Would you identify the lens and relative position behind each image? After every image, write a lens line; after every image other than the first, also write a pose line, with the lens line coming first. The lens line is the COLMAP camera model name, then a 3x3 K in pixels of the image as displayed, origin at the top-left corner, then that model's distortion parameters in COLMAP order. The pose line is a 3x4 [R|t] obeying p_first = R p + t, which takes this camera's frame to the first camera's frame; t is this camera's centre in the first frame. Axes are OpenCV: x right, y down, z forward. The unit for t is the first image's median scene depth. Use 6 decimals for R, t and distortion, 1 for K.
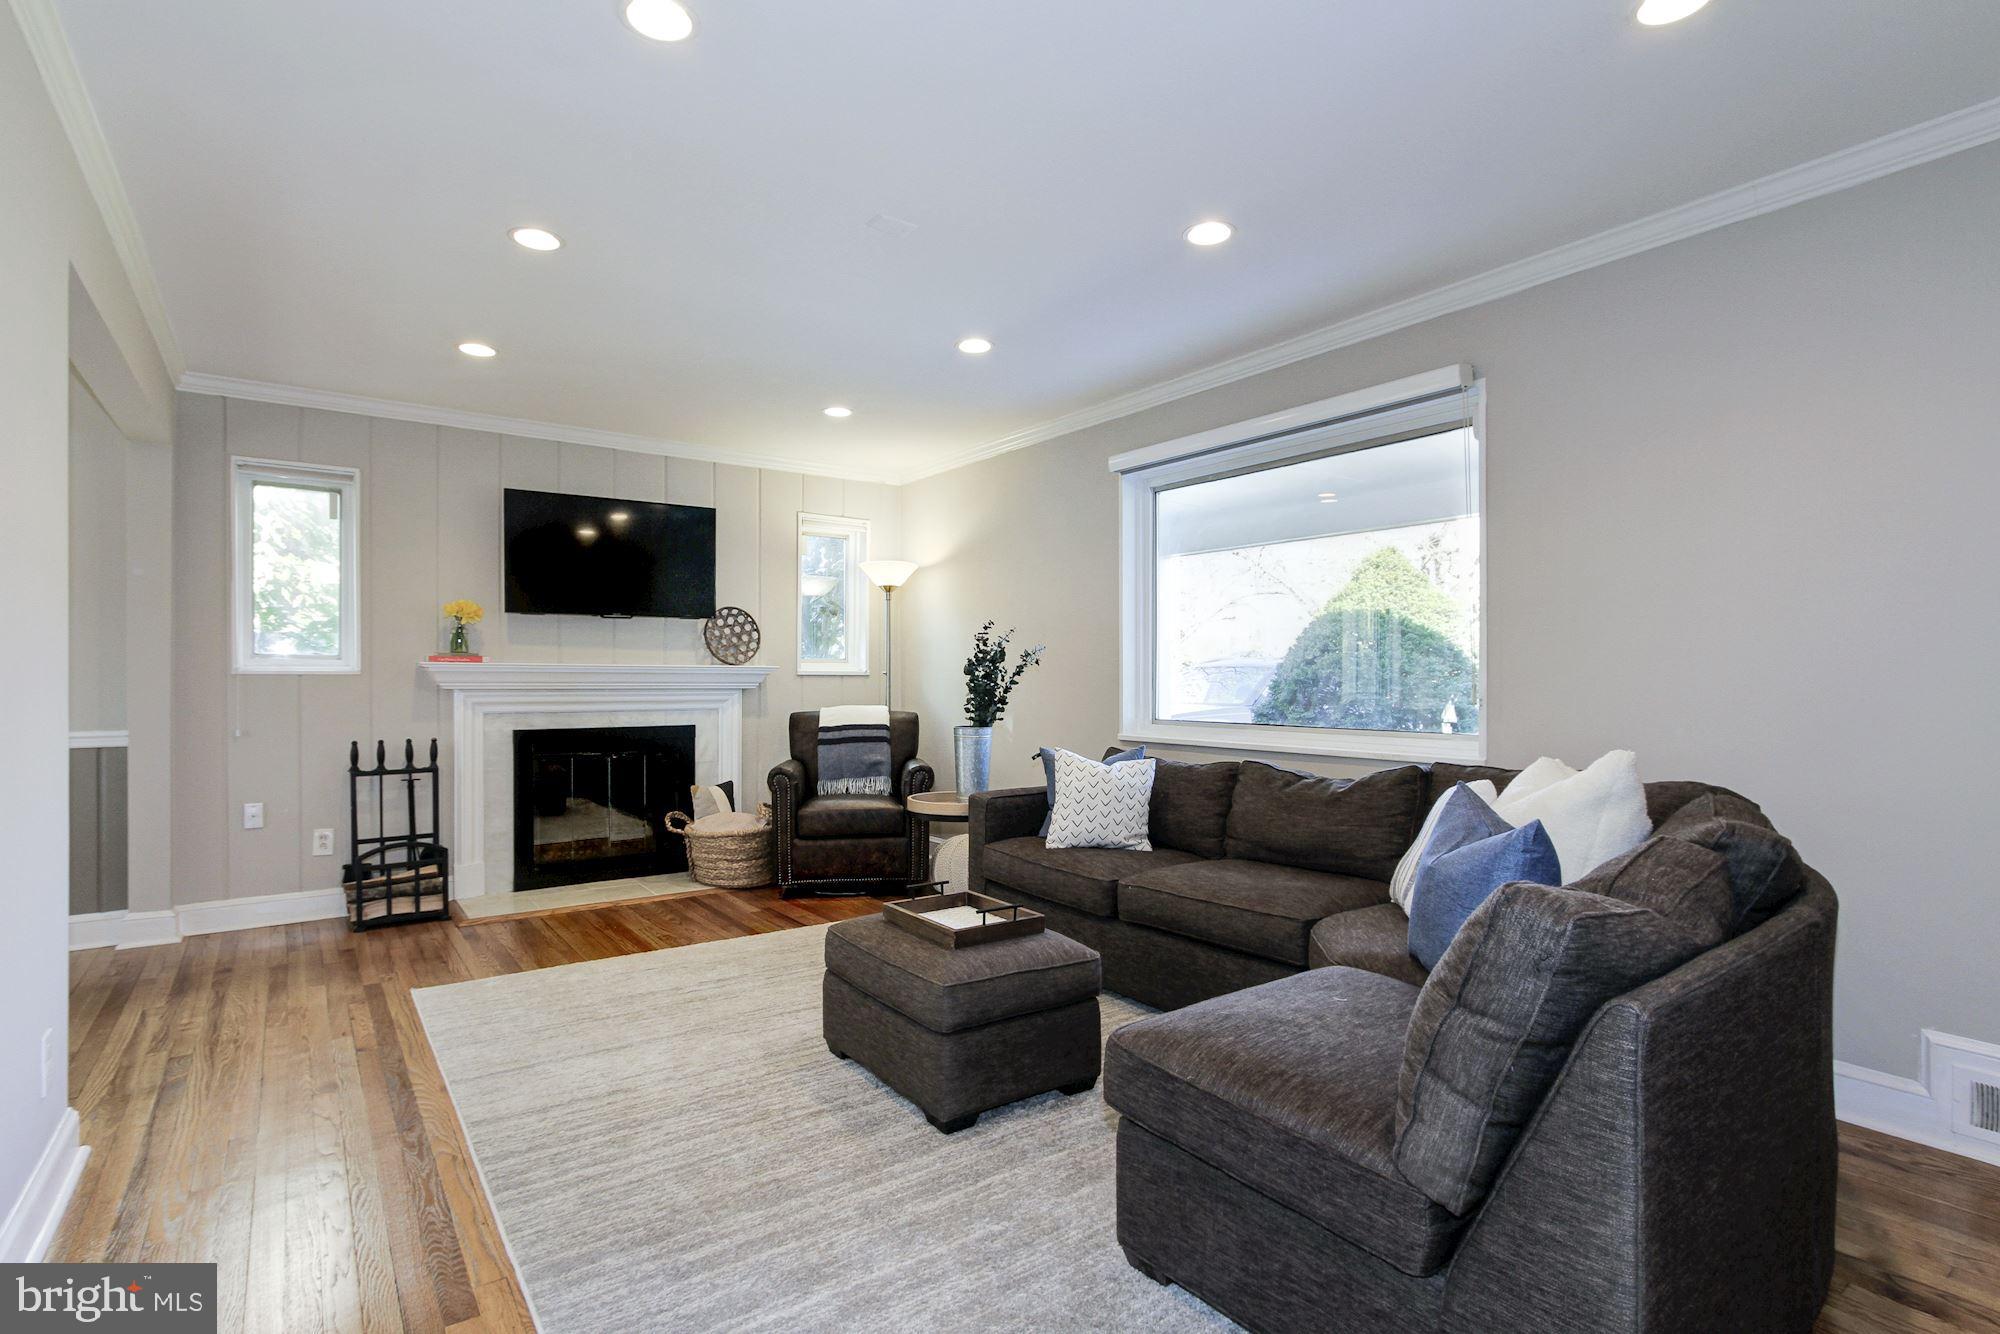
lens RADIAL K [[973.0, 0, 998.0], [0, 973.0, 679.0], [0, 0, 1]] dist [-0.020840, 0.016163]
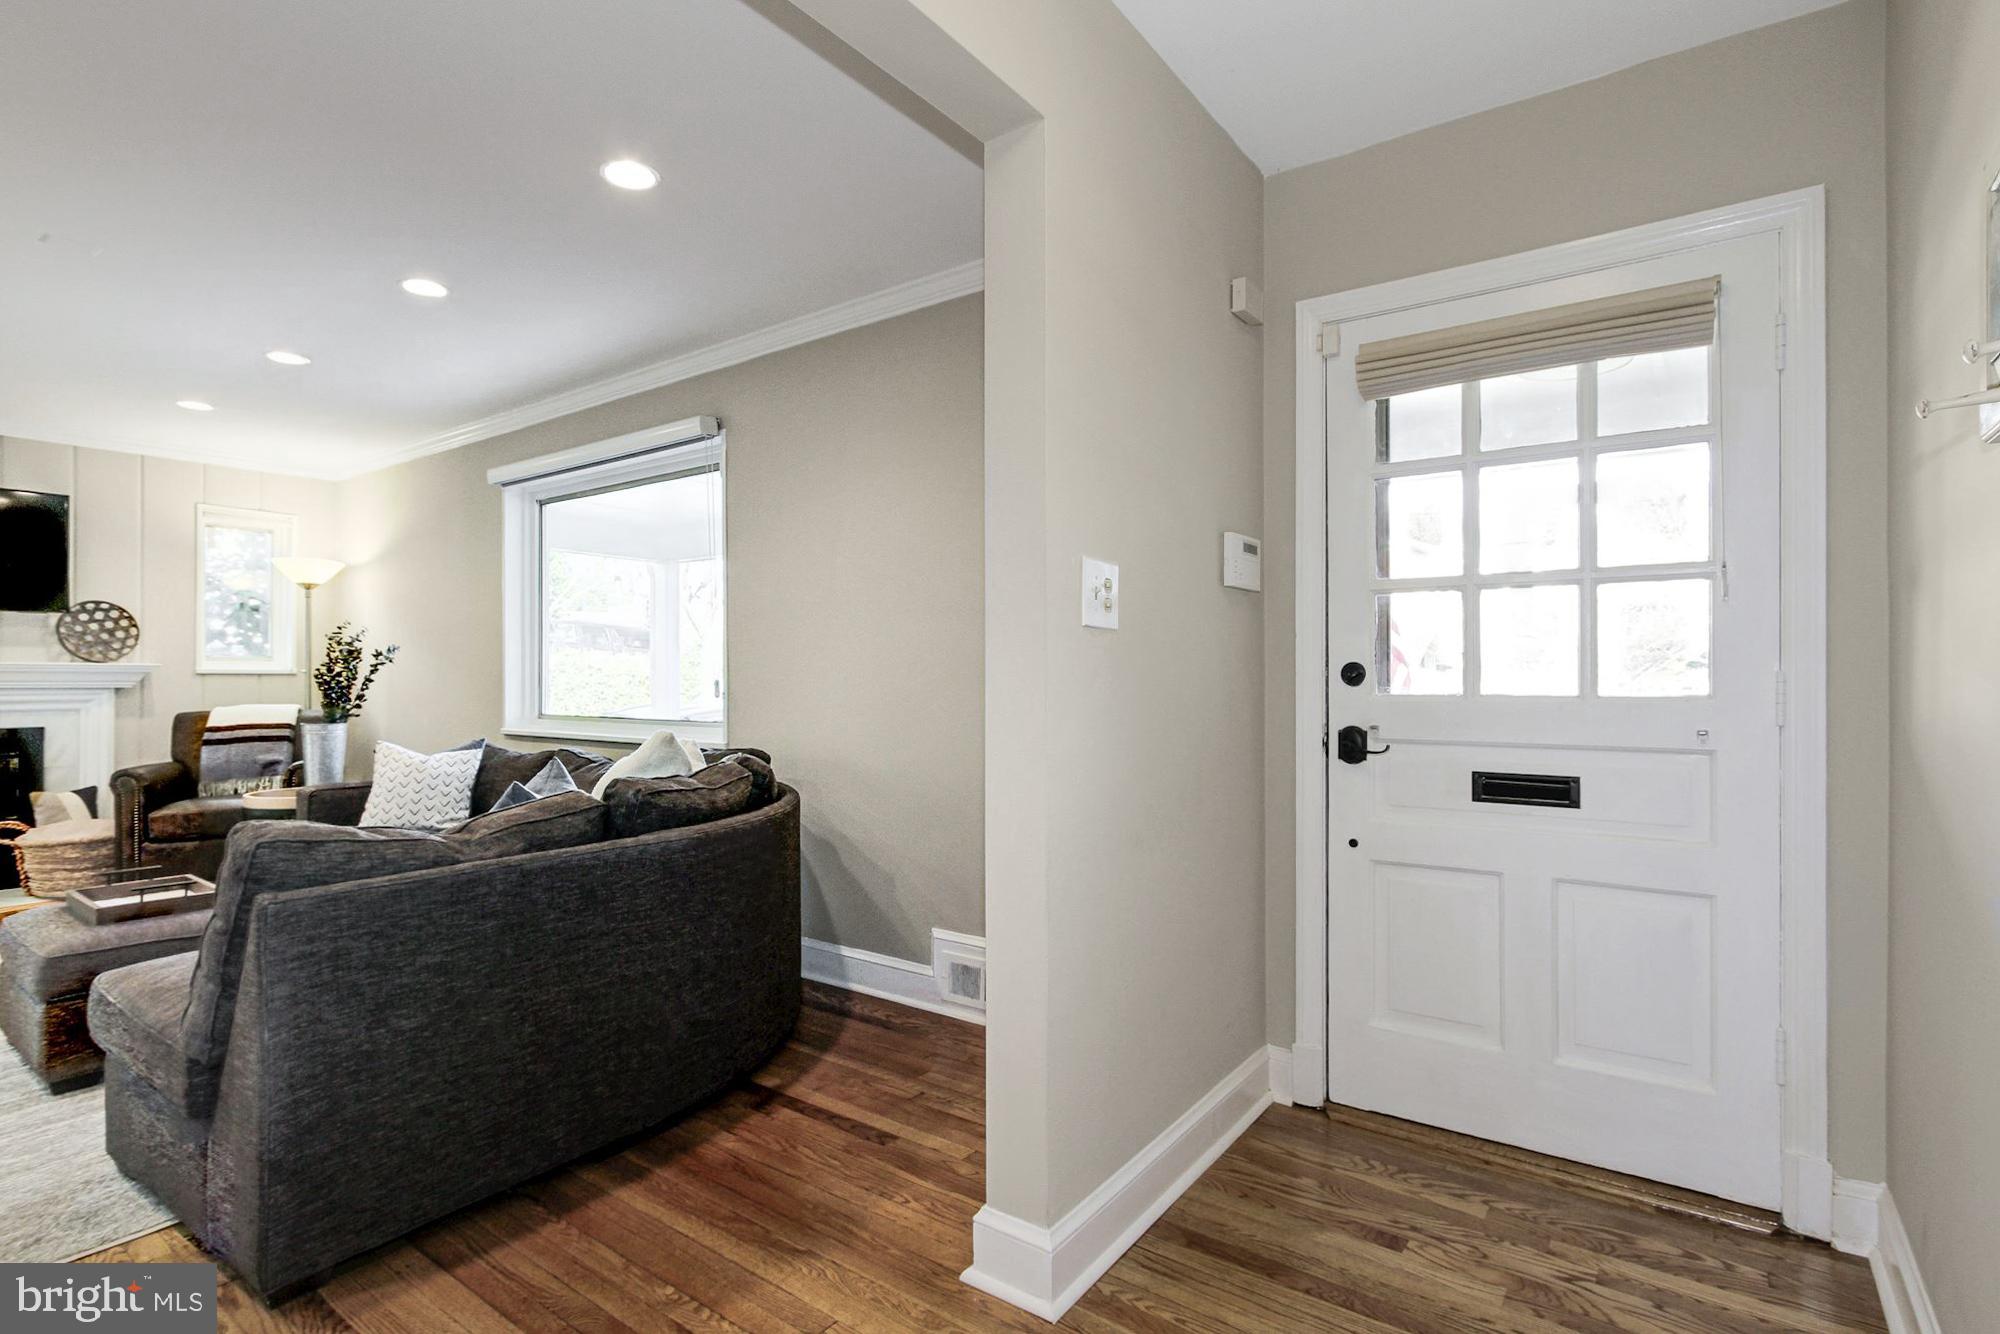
lens RADIAL K [[973.0, 0, 998.0], [0, 973.0, 679.0], [0, 0, 1]] dist [-0.020840, 0.016163]
pose [[0.952188, -0.002058, 0.305505, 0.276973], [0.001378, 0.999996, 0.002441, 0.000227], [-0.305509, -0.001903, 0.952187, -0.160910]]
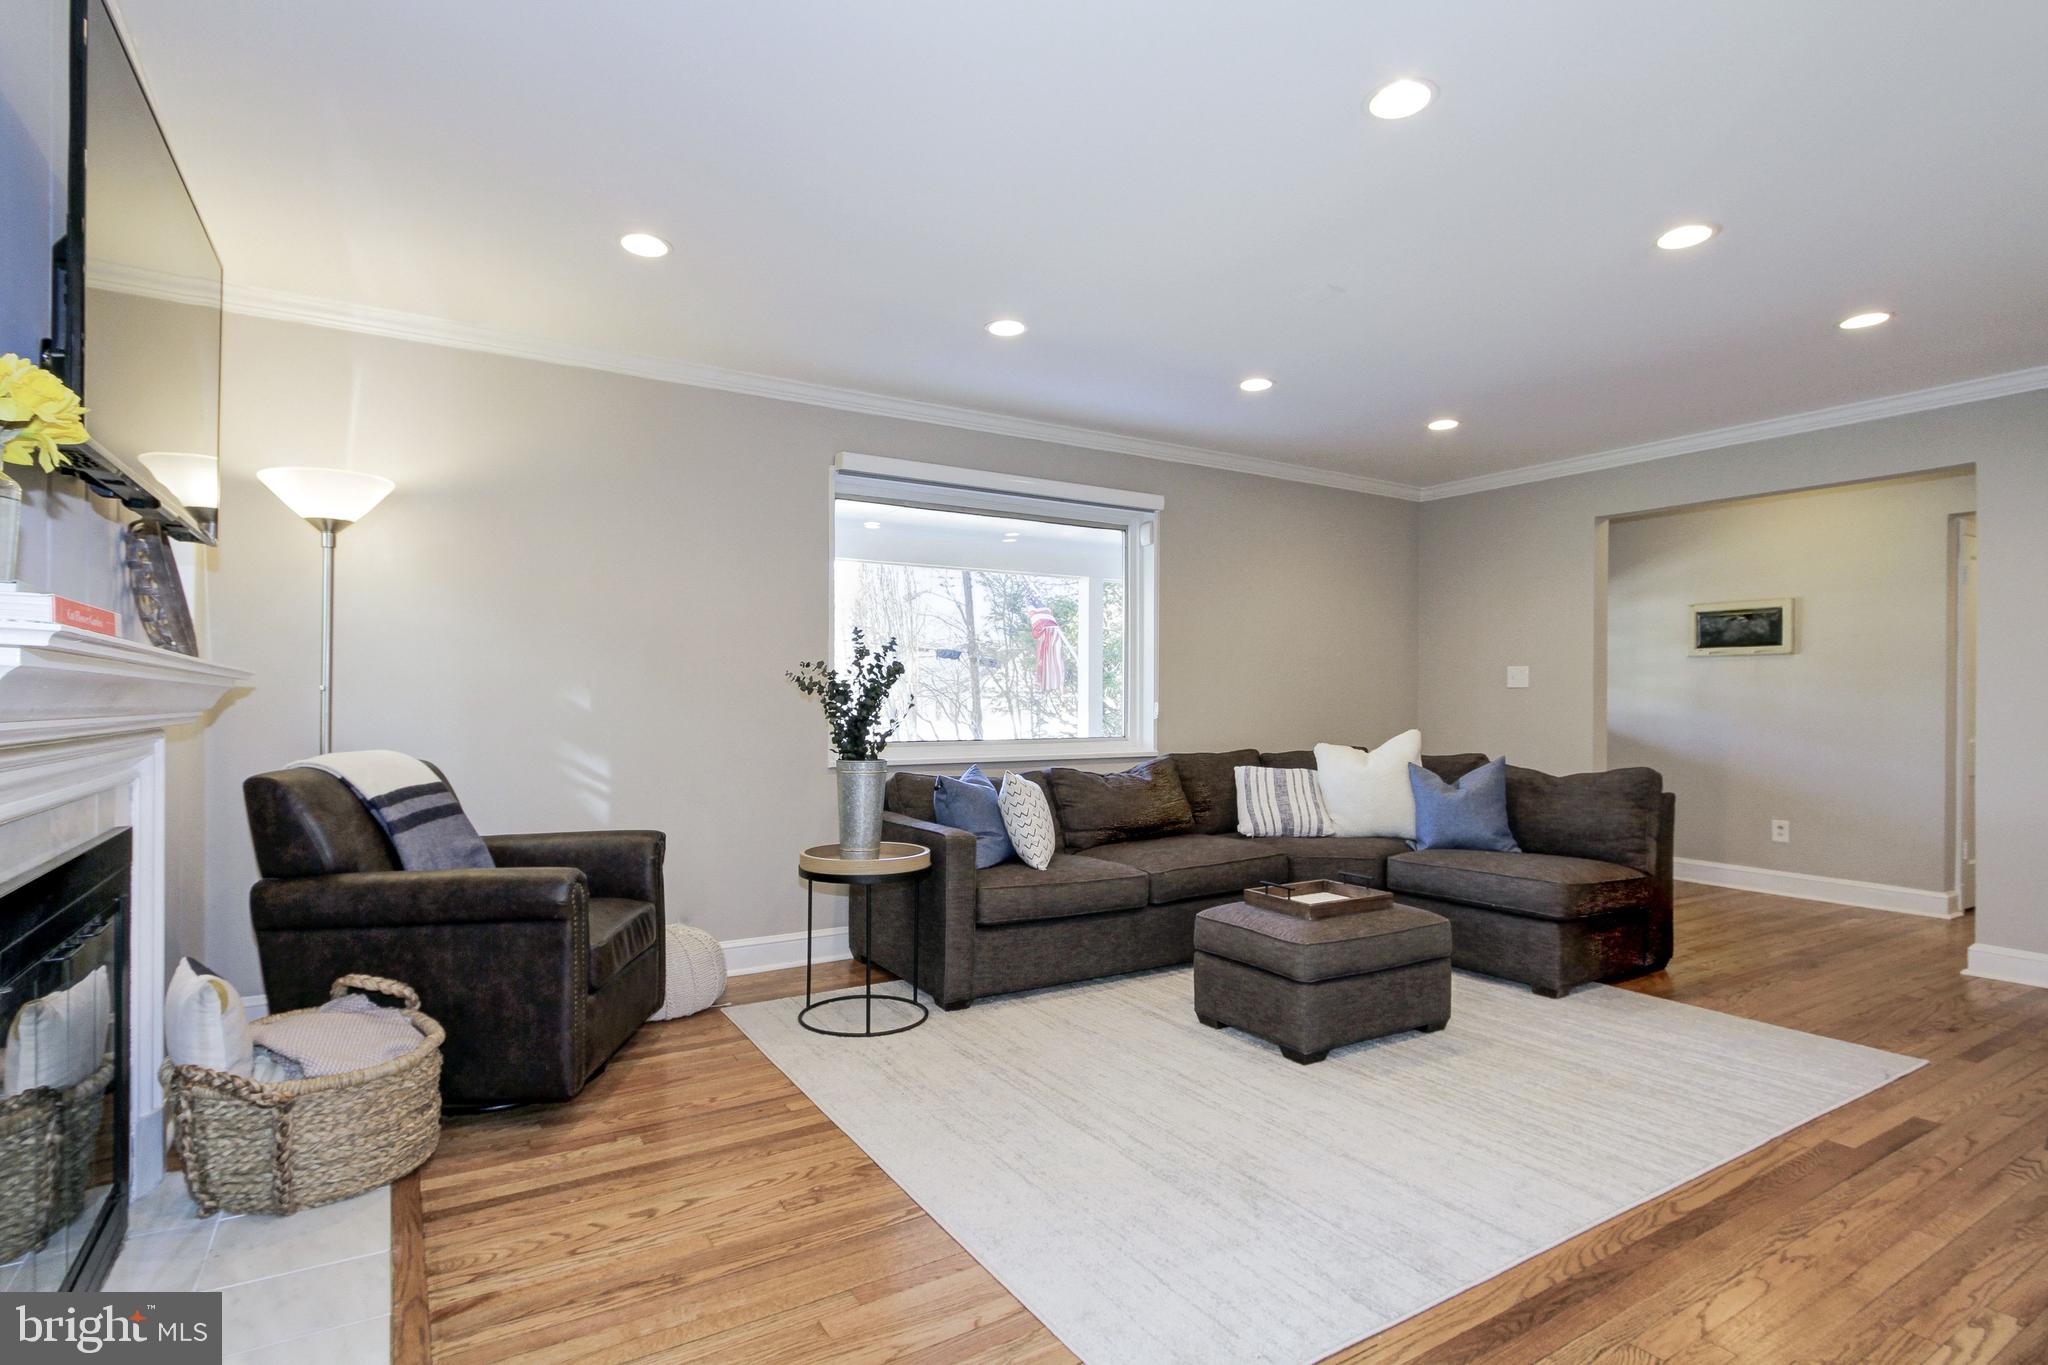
lens RADIAL K [[996.3, 0, 1022.0], [0, 996.3, 694.8], [0, 0, 1]] dist [-0.020840, 0.016163]
pose [[0.081124, 0.005501, 0.996689, -0.660427], [0.001643, 0.999983, -0.005653, 0.000961], [-0.996703, 0.002097, 0.081114, 0.648589]]
